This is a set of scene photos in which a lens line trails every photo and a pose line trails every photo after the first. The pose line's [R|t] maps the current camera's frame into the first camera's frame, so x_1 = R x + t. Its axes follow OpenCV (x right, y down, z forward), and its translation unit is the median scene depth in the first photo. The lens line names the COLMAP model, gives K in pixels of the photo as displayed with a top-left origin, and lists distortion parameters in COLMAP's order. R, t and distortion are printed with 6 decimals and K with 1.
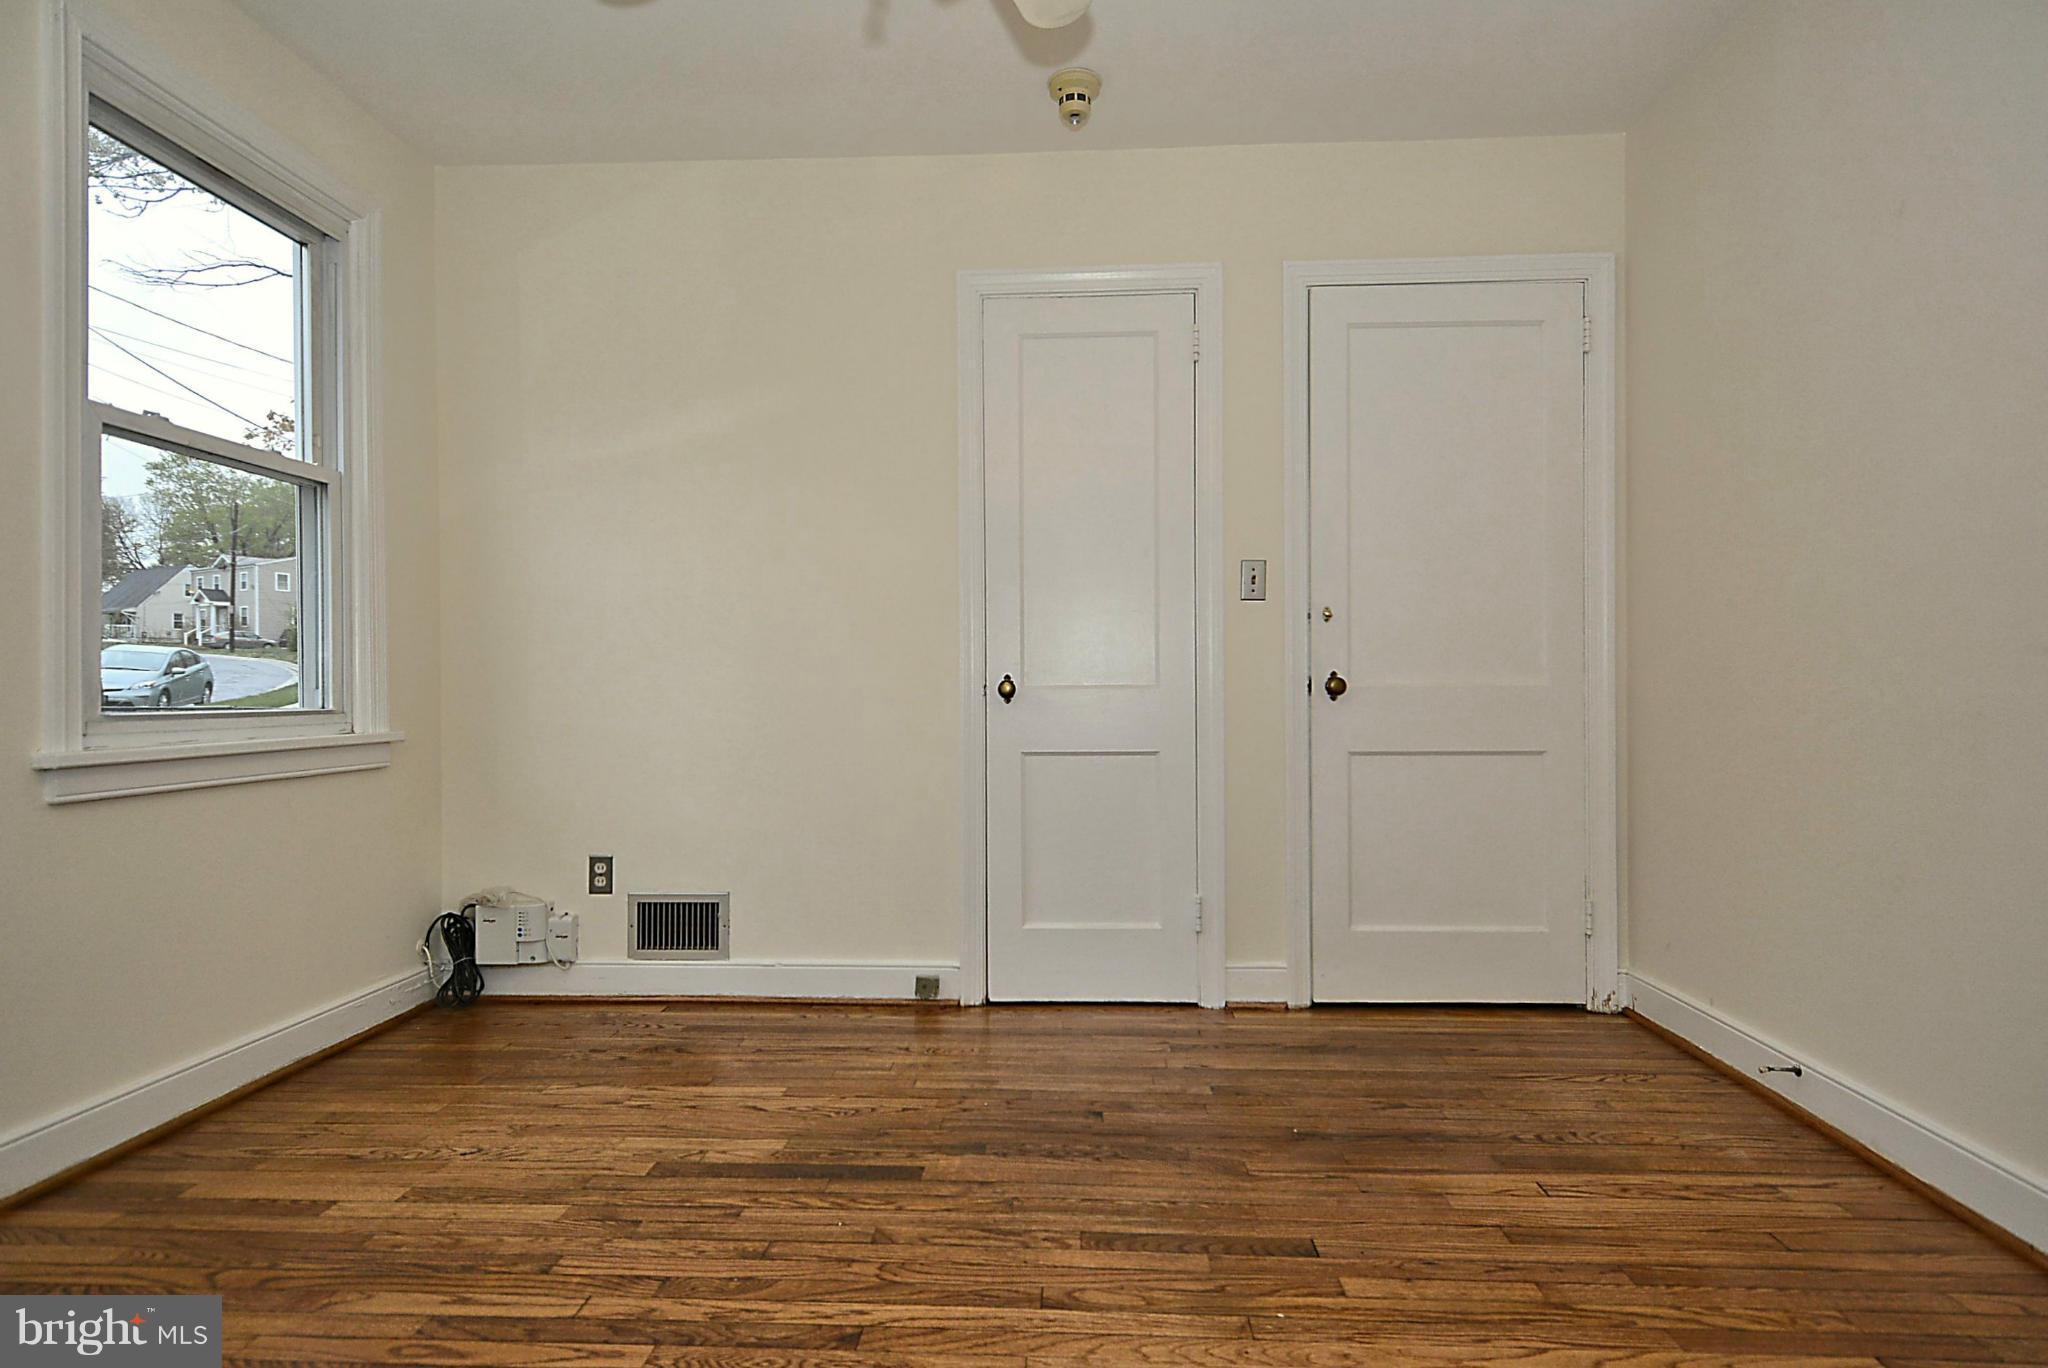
lens RADIAL K [[1076.6, 0, 1027.1], [0, 1076.6, 676.5], [0, 0, 1]] dist [-0.003611, -0.001258]
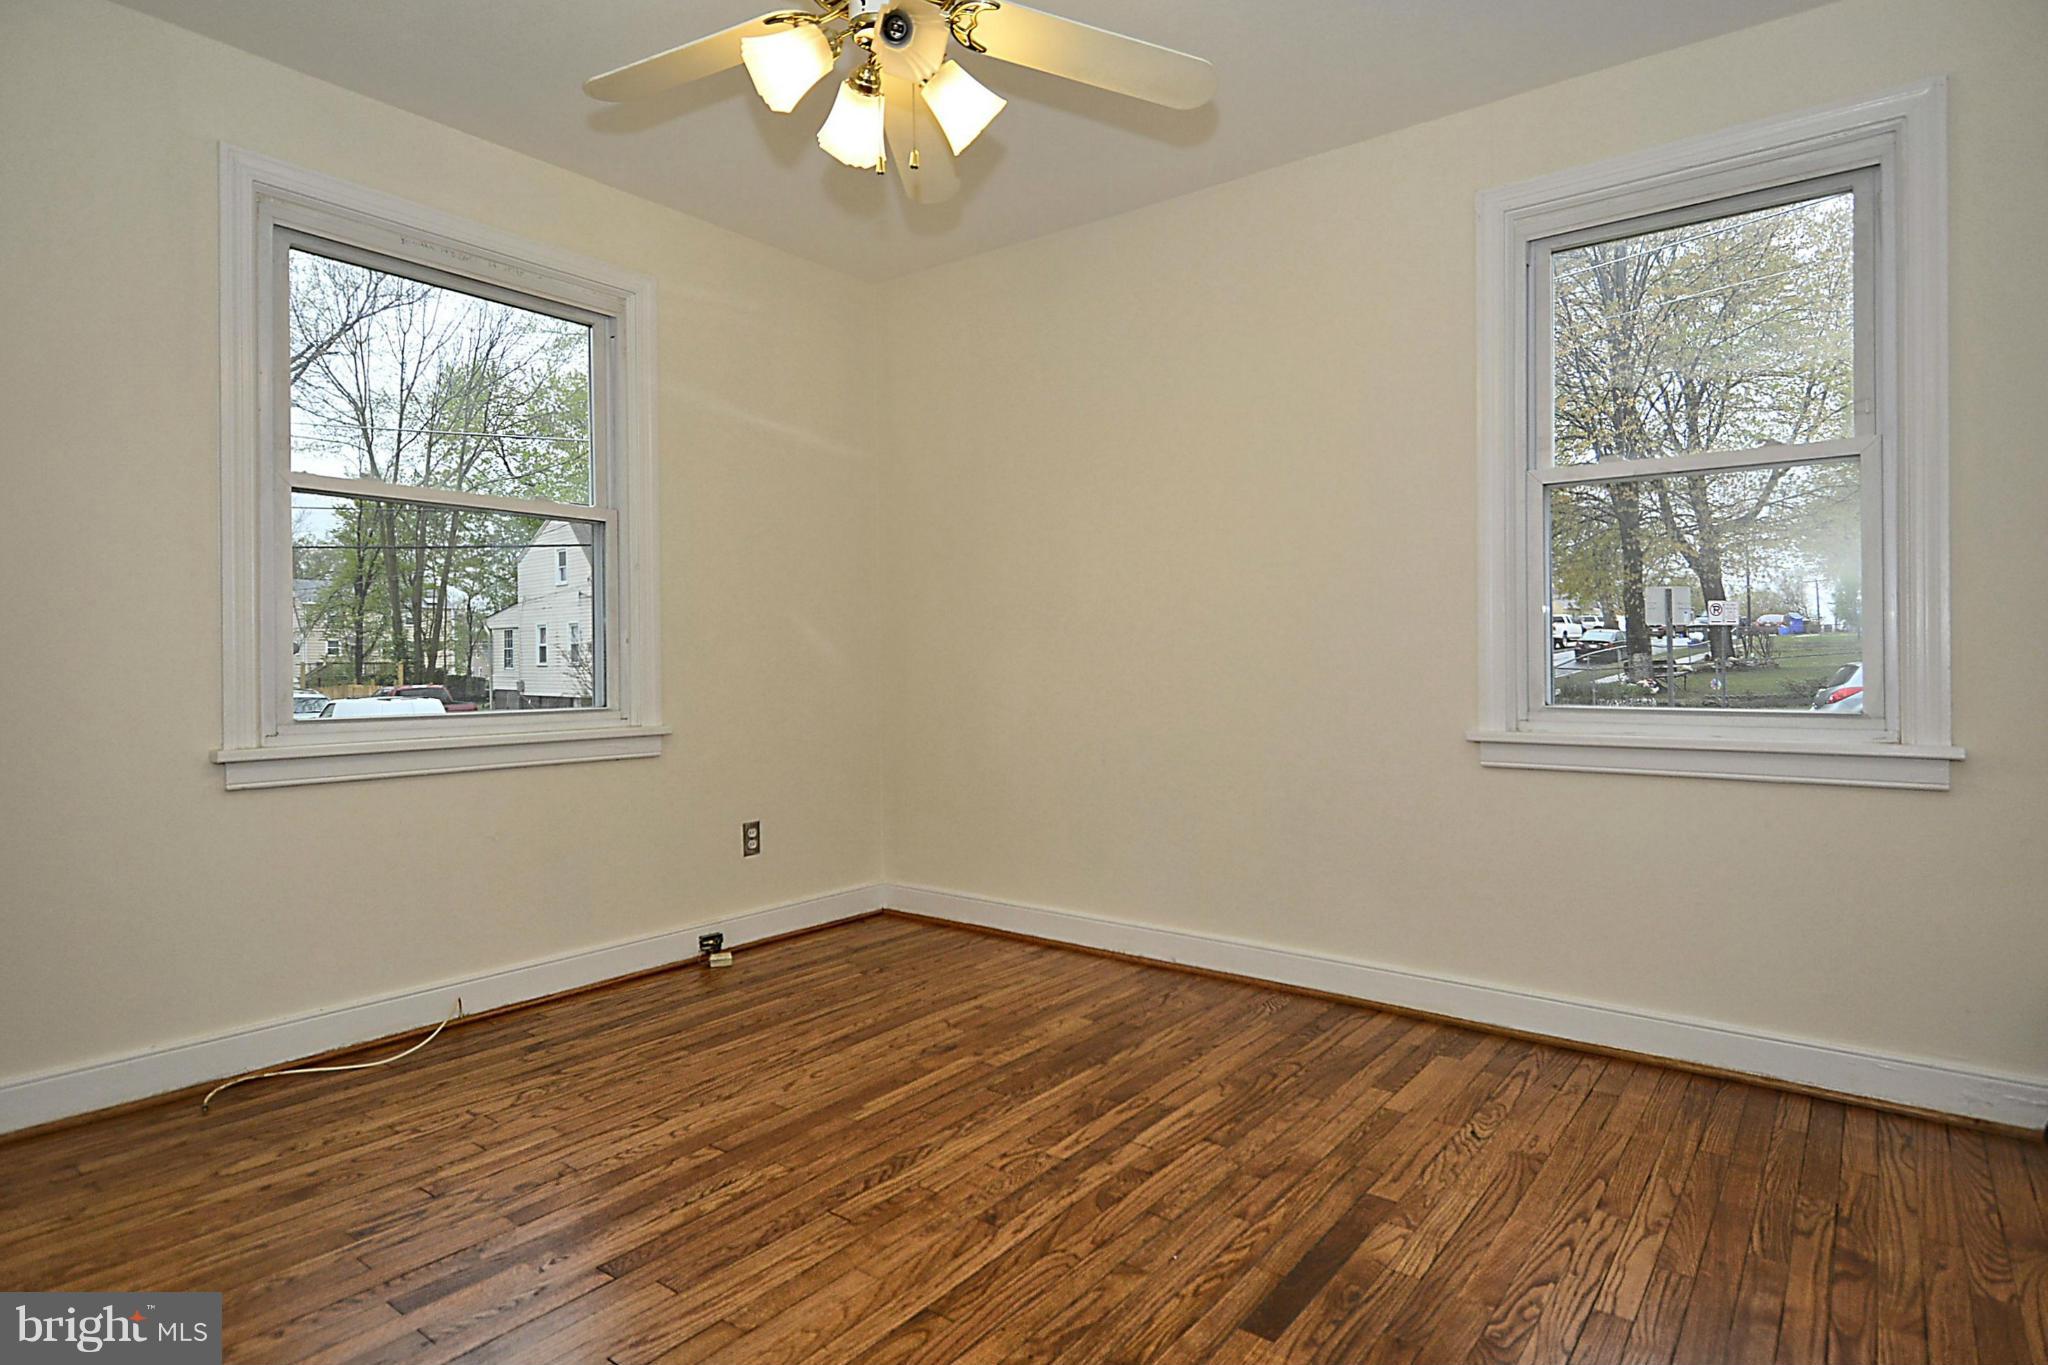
lens RADIAL K [[1076.6, 0, 1025.0], [0, 1076.6, 678.5], [0, 0, 1]] dist [-0.003611, -0.001258]
pose [[-0.556630, 0.017857, -0.830568, 0.699351], [0.012627, 0.999835, 0.013034, -0.028515], [0.830664, -0.003233, -0.556764, 1.430068]]
